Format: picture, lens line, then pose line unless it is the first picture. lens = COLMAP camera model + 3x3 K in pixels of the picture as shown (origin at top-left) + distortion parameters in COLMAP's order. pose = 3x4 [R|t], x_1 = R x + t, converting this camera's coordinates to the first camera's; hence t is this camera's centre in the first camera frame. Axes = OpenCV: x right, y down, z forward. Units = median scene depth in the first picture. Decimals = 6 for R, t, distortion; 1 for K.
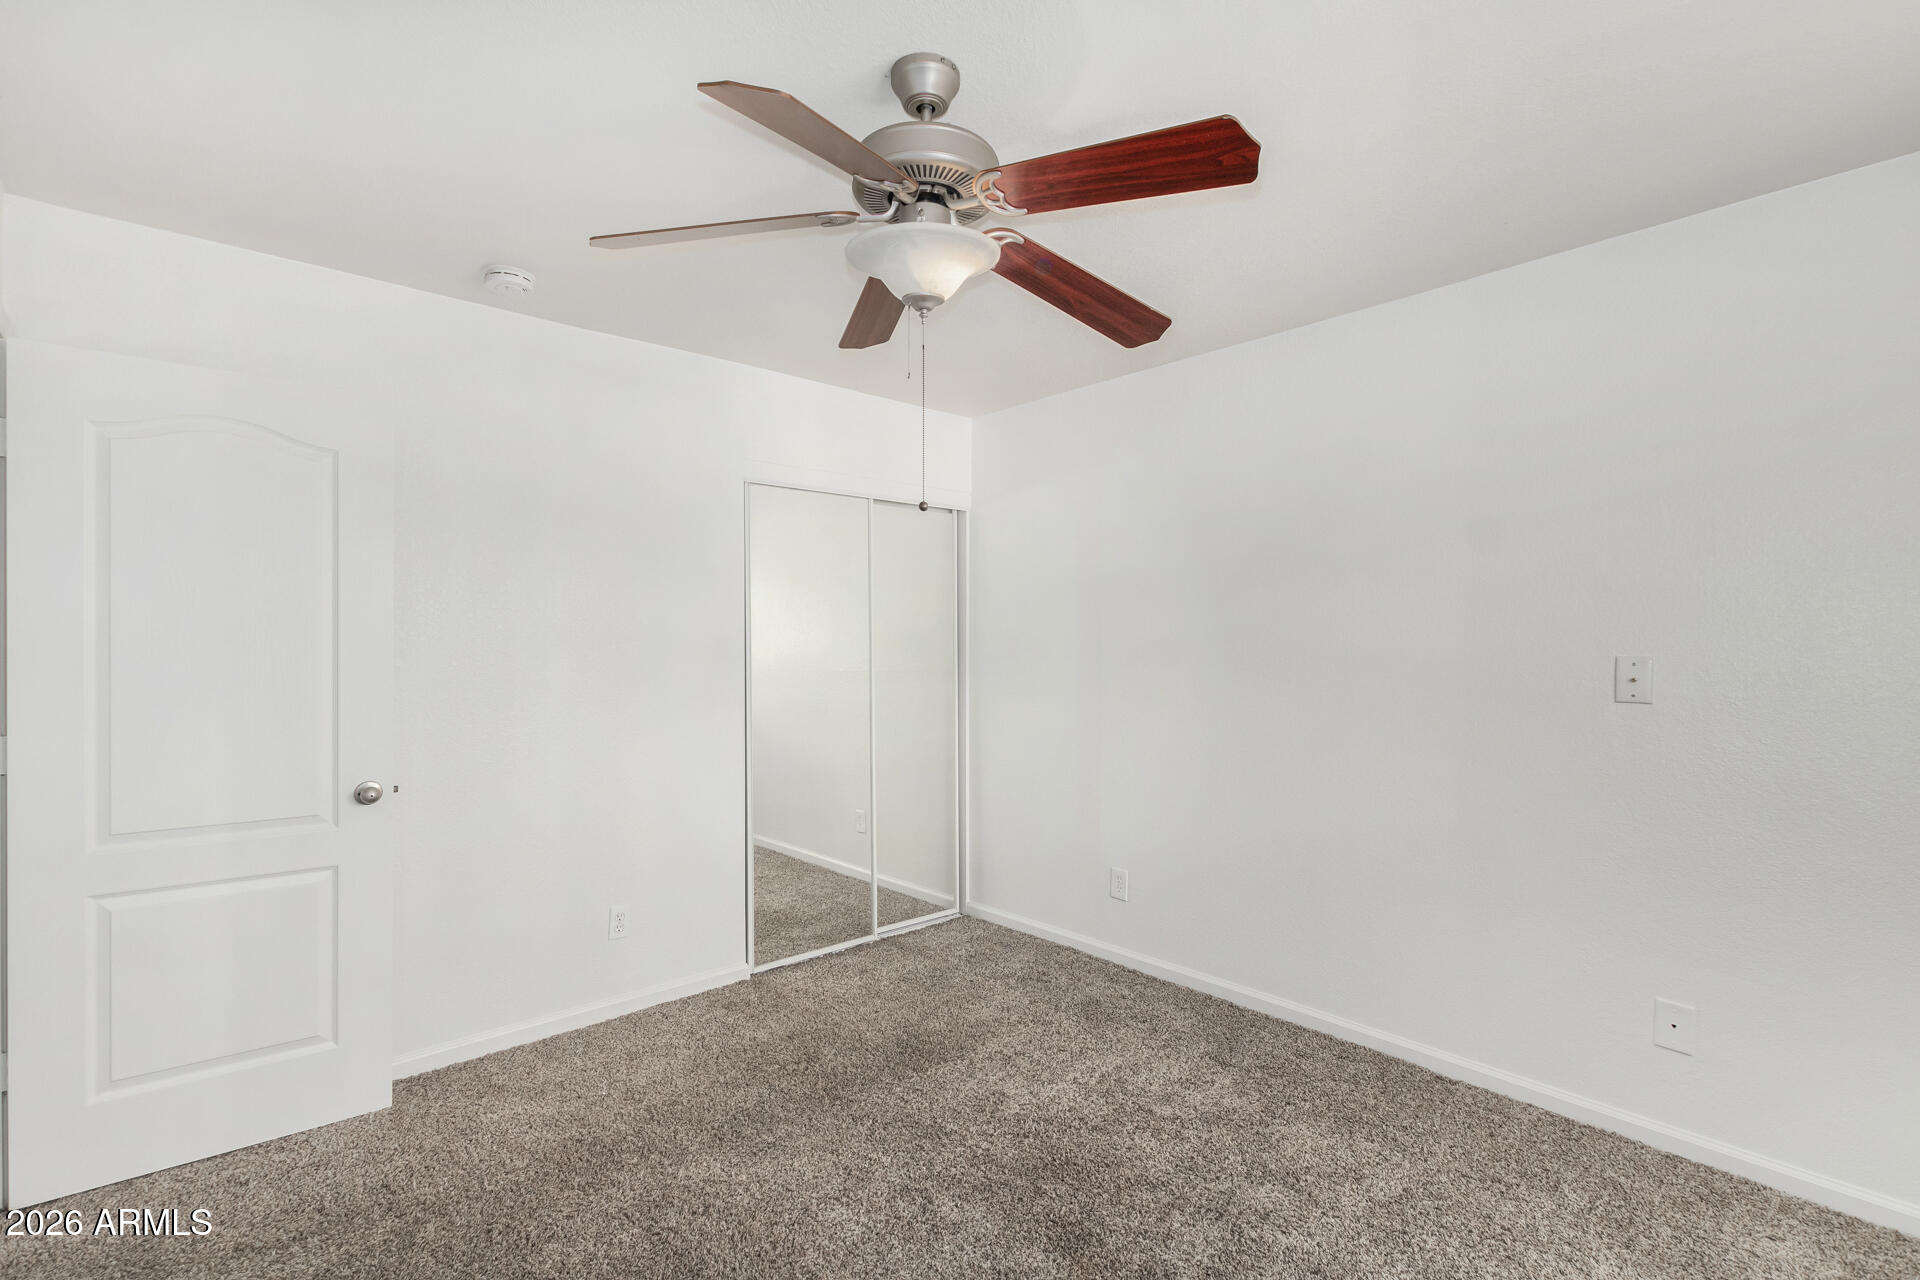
lens RADIAL K [[883.3, 0, 959.0], [0, 883.3, 642.3], [0, 0, 1]] dist [0.009983, -0.001919]
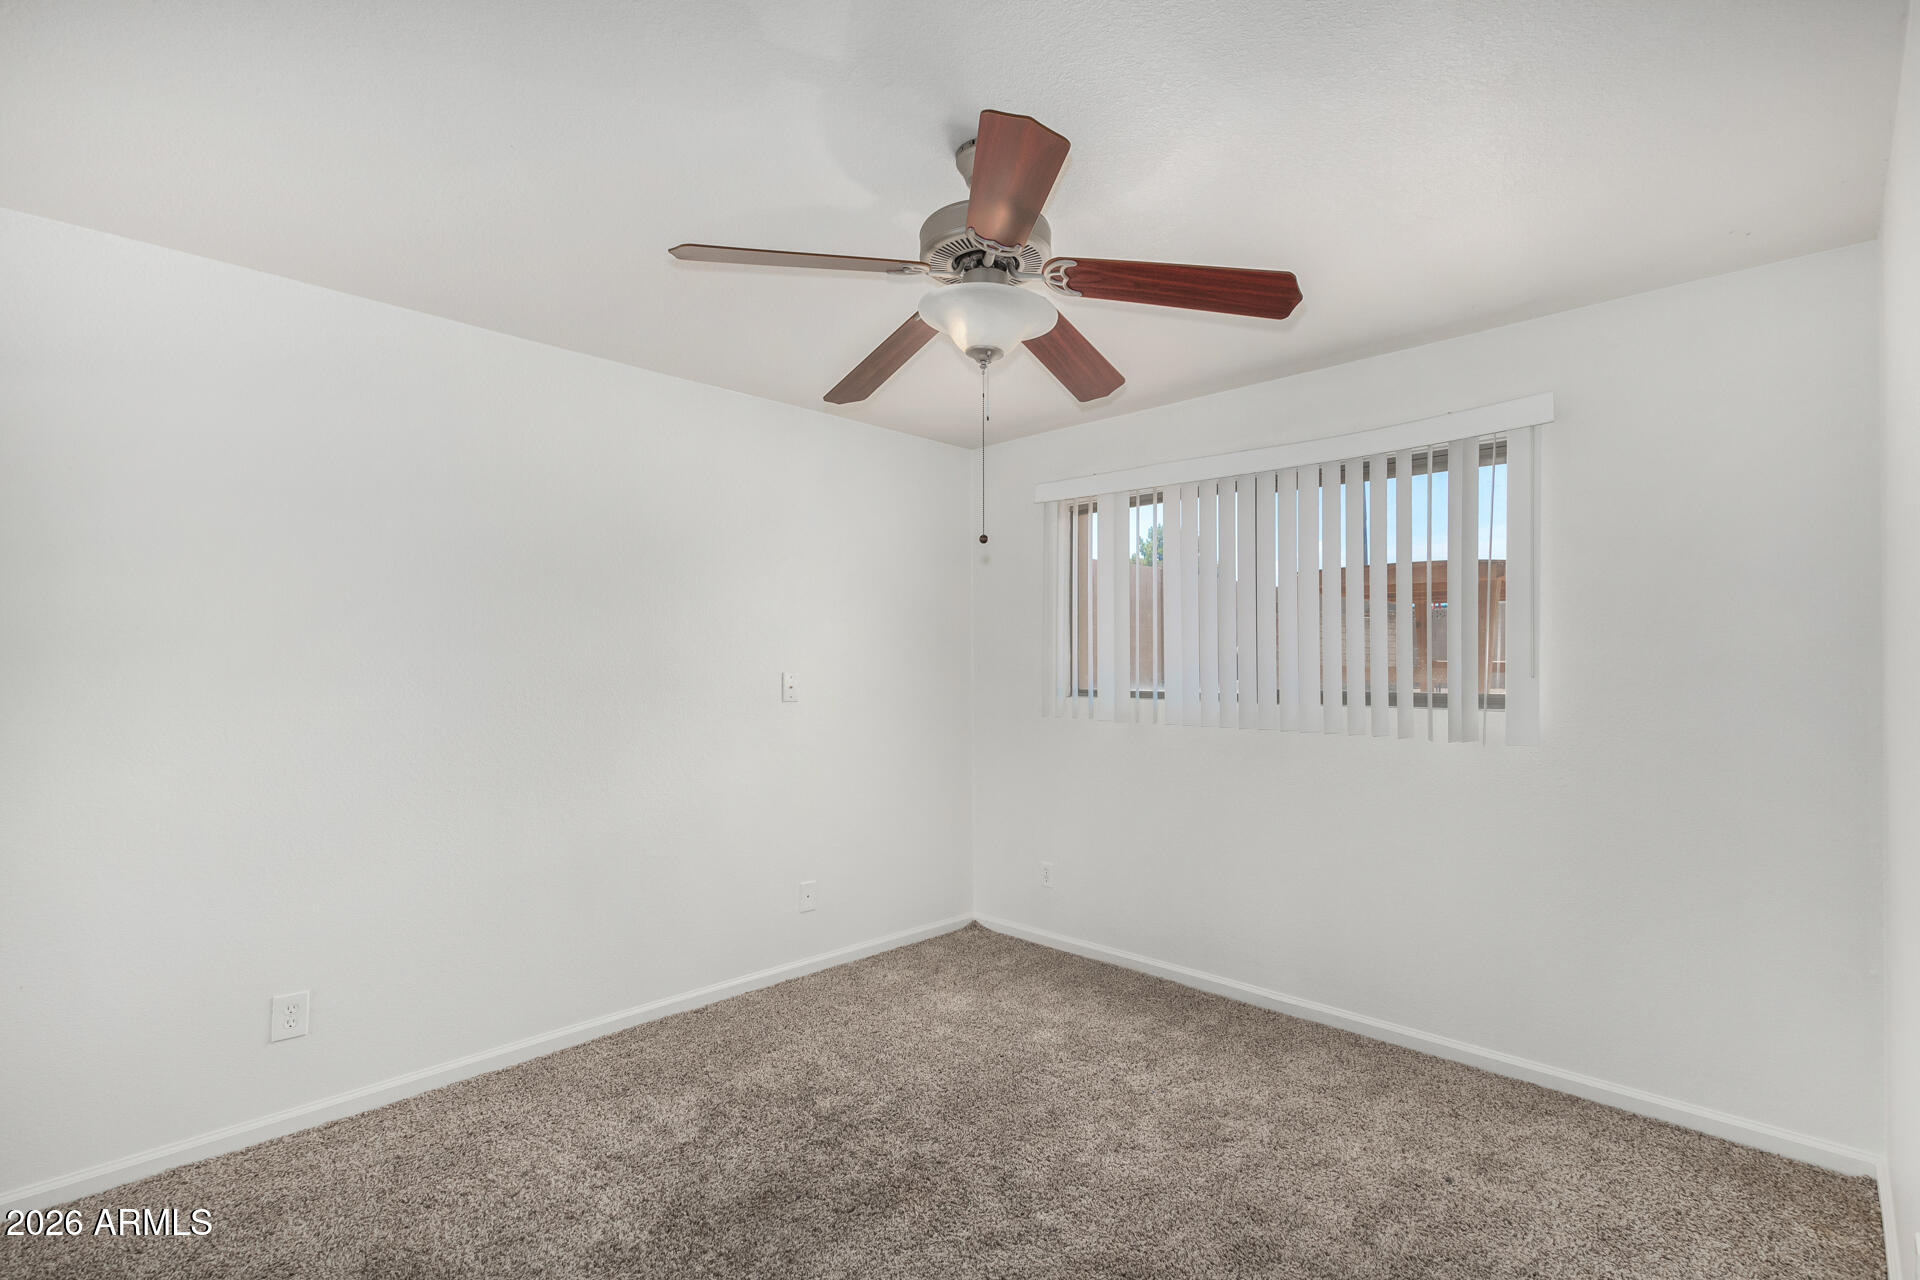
lens RADIAL K [[883.3, 0, 959.8], [0, 883.3, 650.4], [0, 0, 1]] dist [0.009983, -0.001919]
pose [[-0.078083, 0.019638, 0.996753, -0.722247], [-0.000345, 0.999805, -0.019725, 0.006429], [-0.996947, -0.001885, -0.078061, 0.710498]]
